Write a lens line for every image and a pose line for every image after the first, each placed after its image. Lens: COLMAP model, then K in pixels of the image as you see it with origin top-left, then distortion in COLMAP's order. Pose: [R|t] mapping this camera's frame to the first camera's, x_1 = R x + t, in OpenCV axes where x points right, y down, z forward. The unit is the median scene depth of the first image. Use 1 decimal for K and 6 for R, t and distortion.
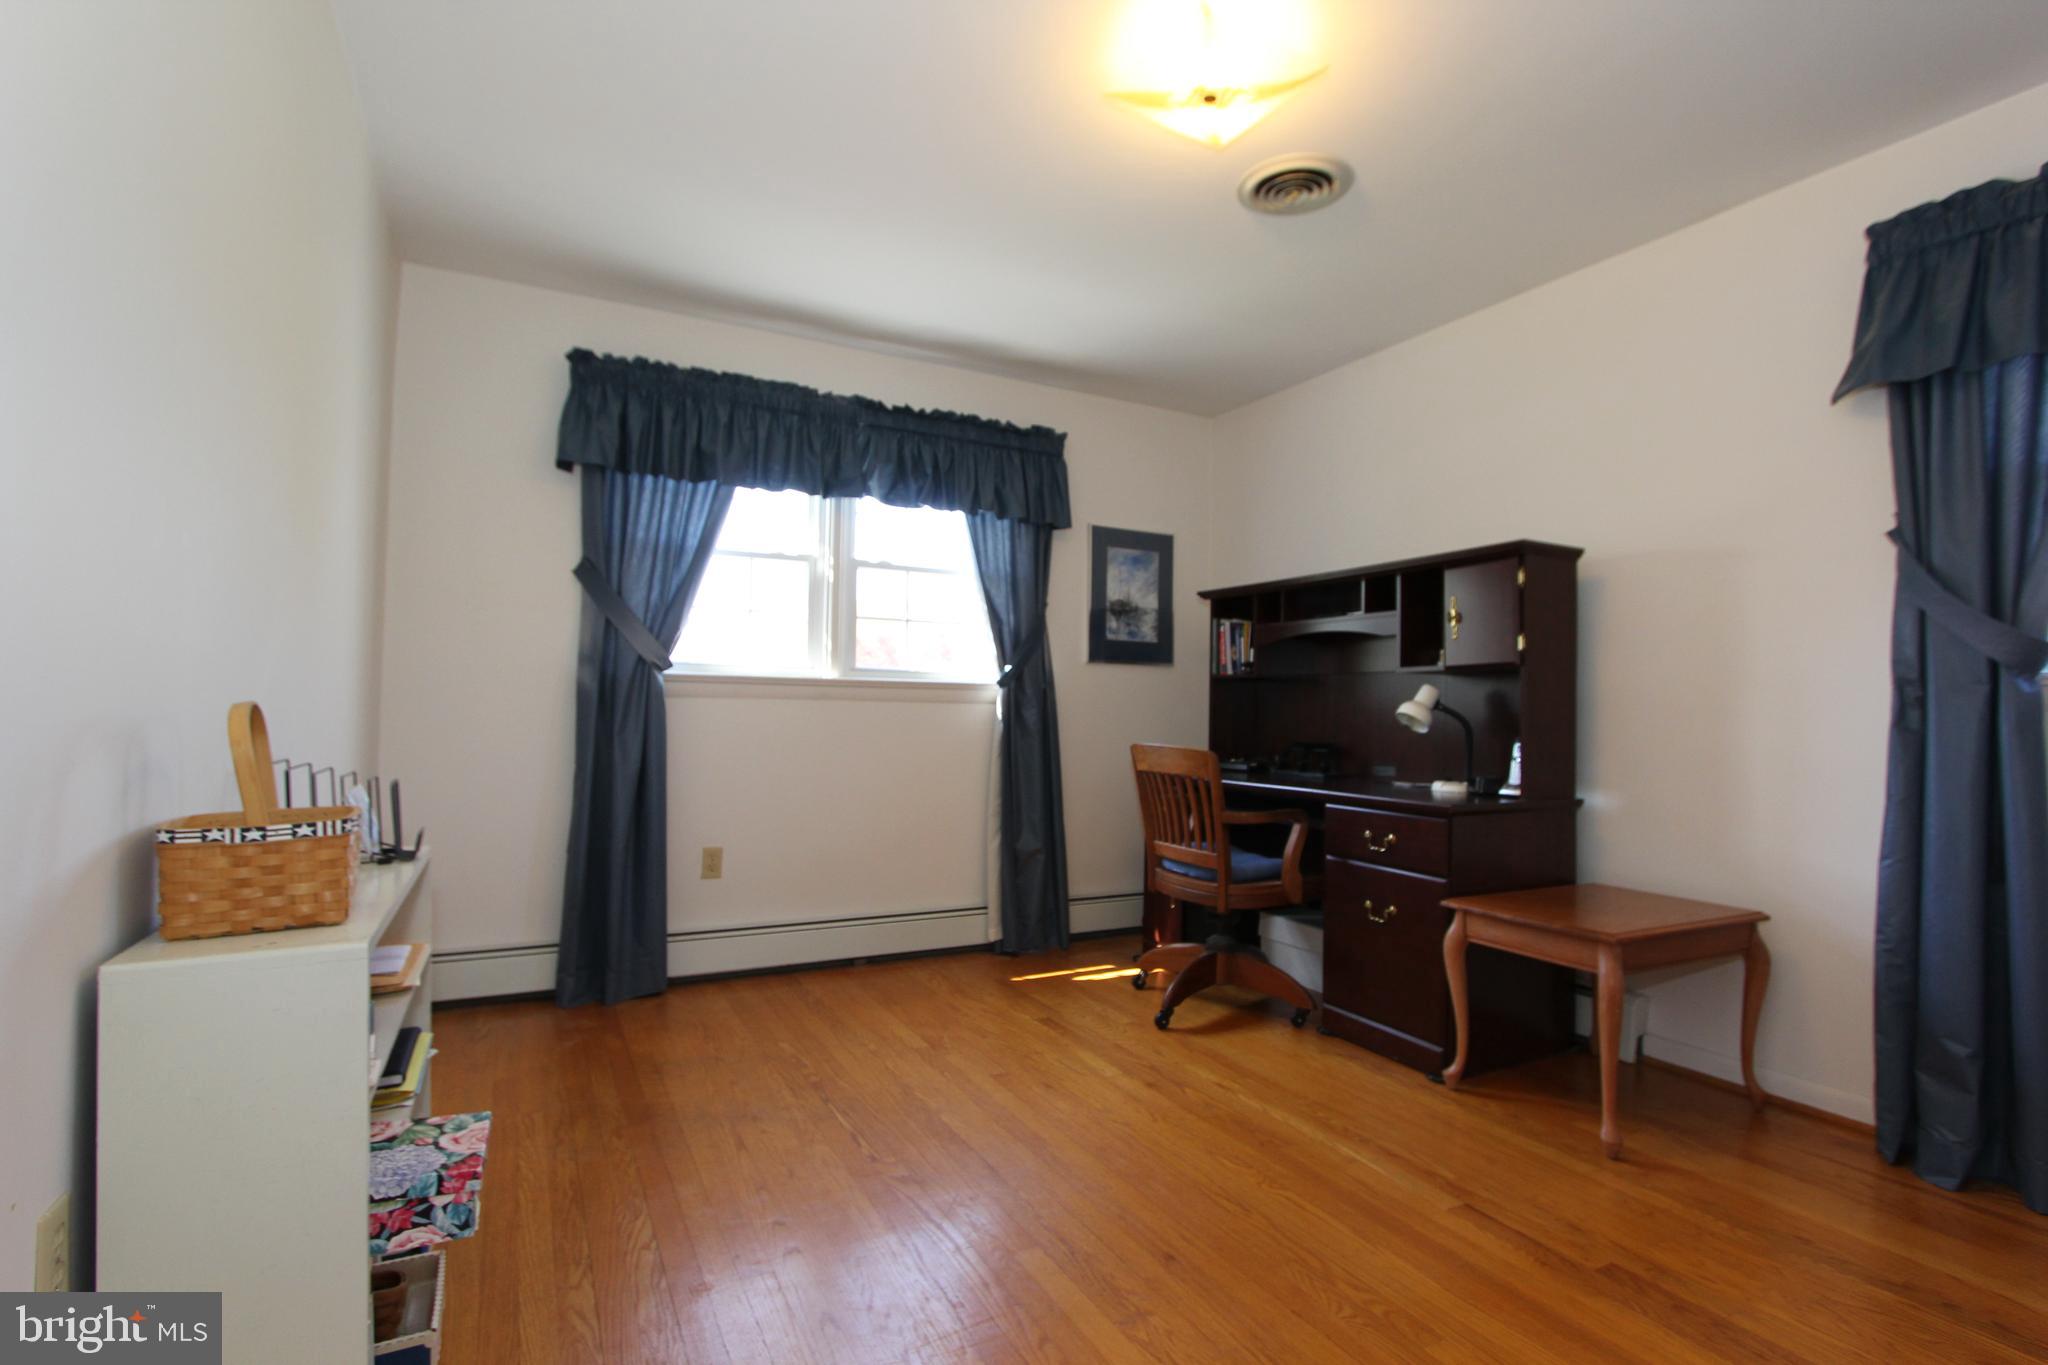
lens RADIAL K [[952.4, 0, 1026.2], [0, 952.4, 685.3], [0, 0, 1]] dist [-0.023150, 0.004933]
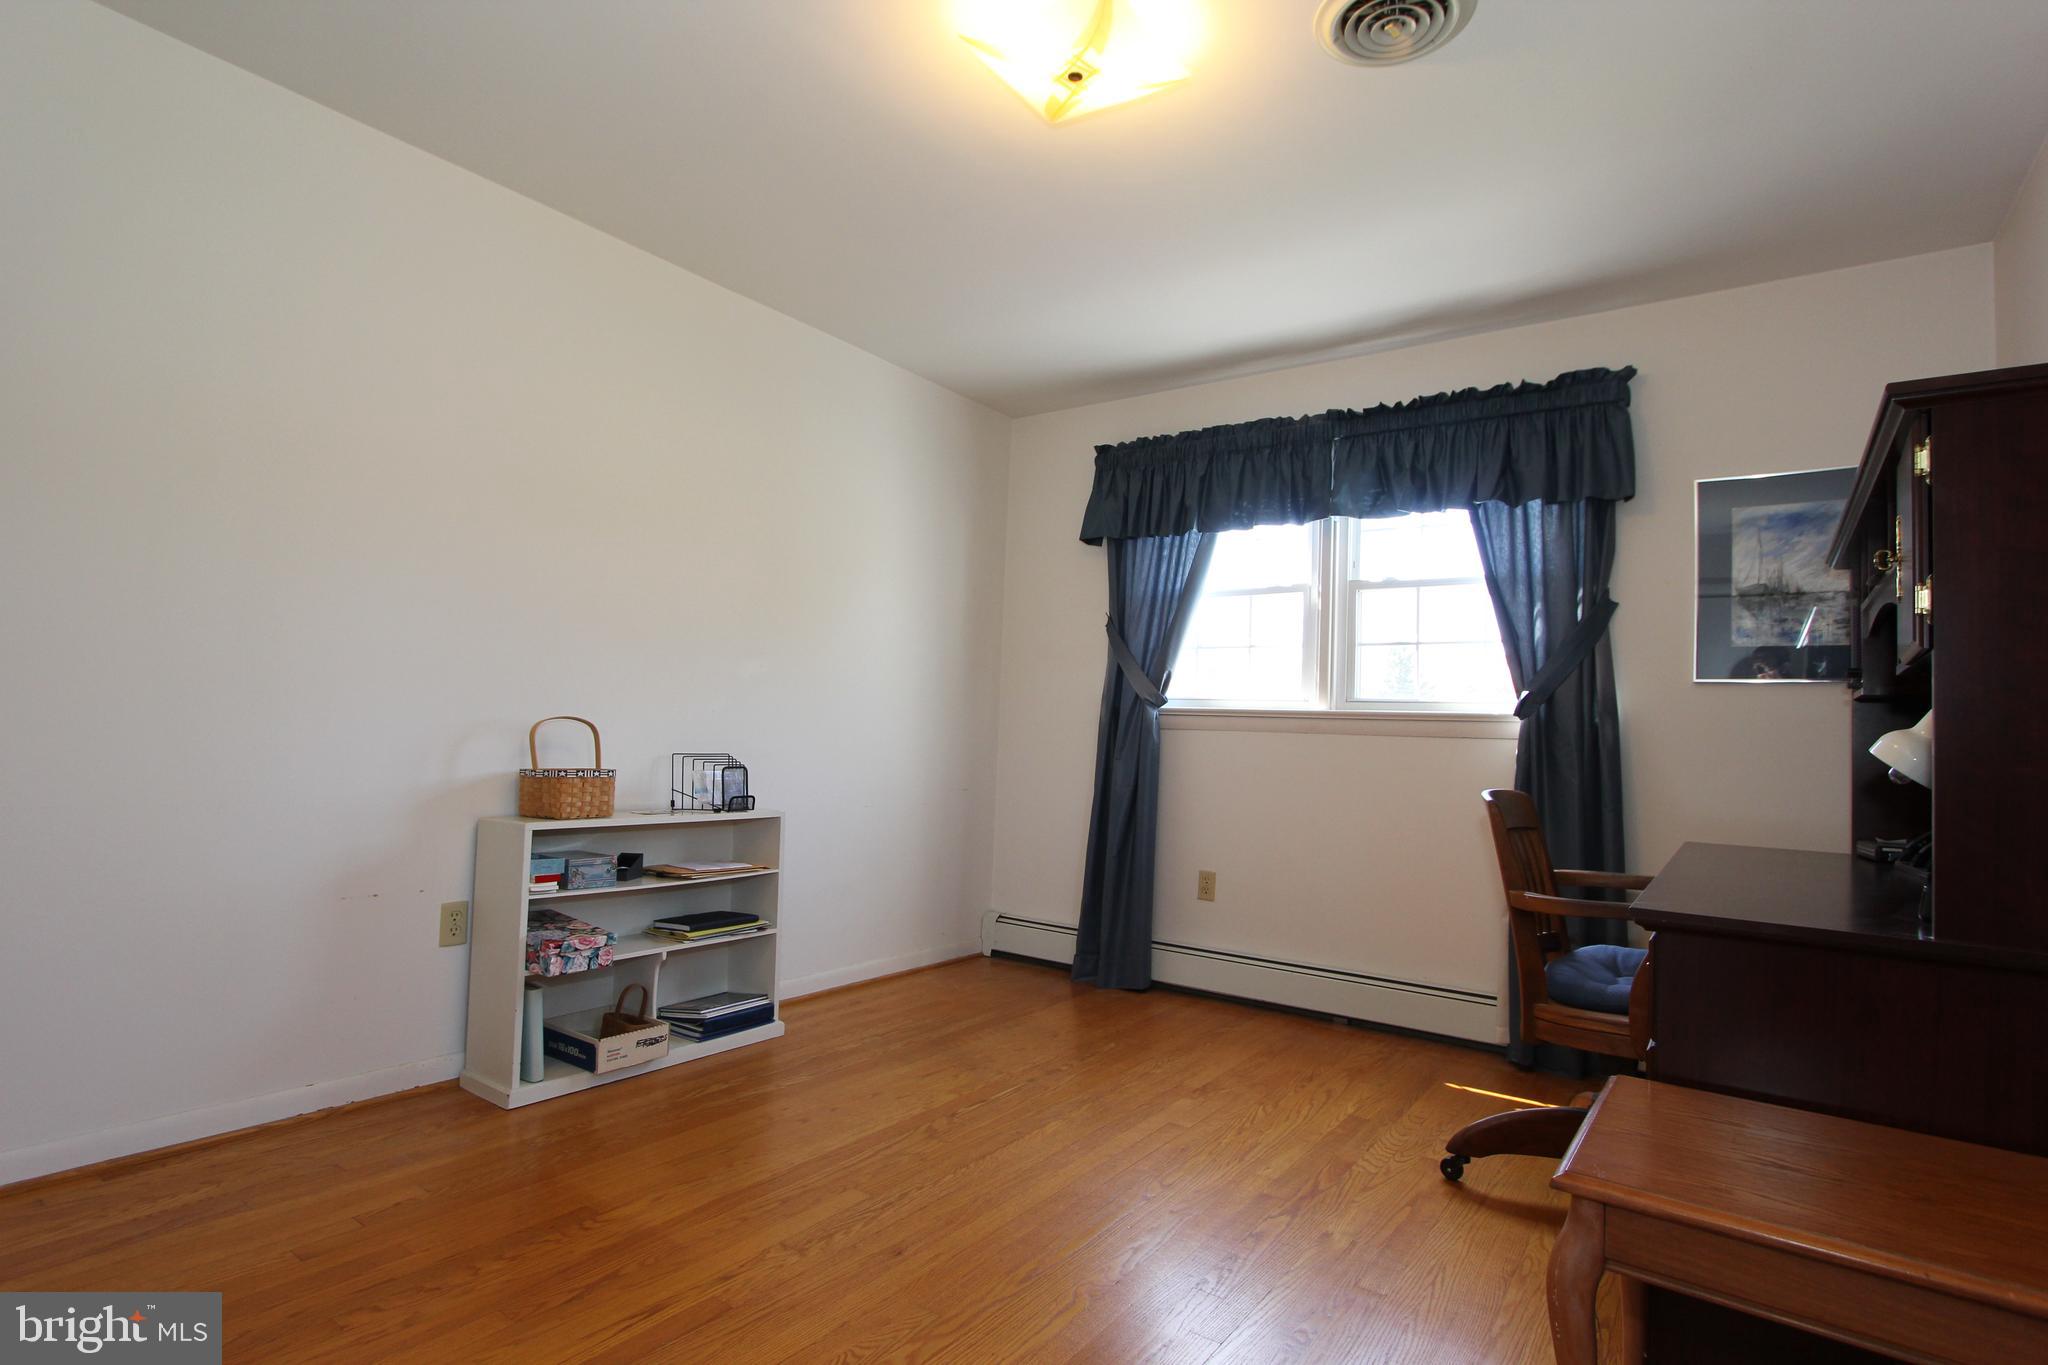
lens RADIAL K [[1009.4, 0, 1017.7], [0, 1009.4, 687.3], [0, 0, 1]] dist [-0.053564, -0.000047]
pose [[0.437422, -0.039749, -0.898378, 0.566840], [-0.003450, 0.998941, -0.045878, 0.016069], [0.899250, 0.023168, 0.436821, 0.294896]]
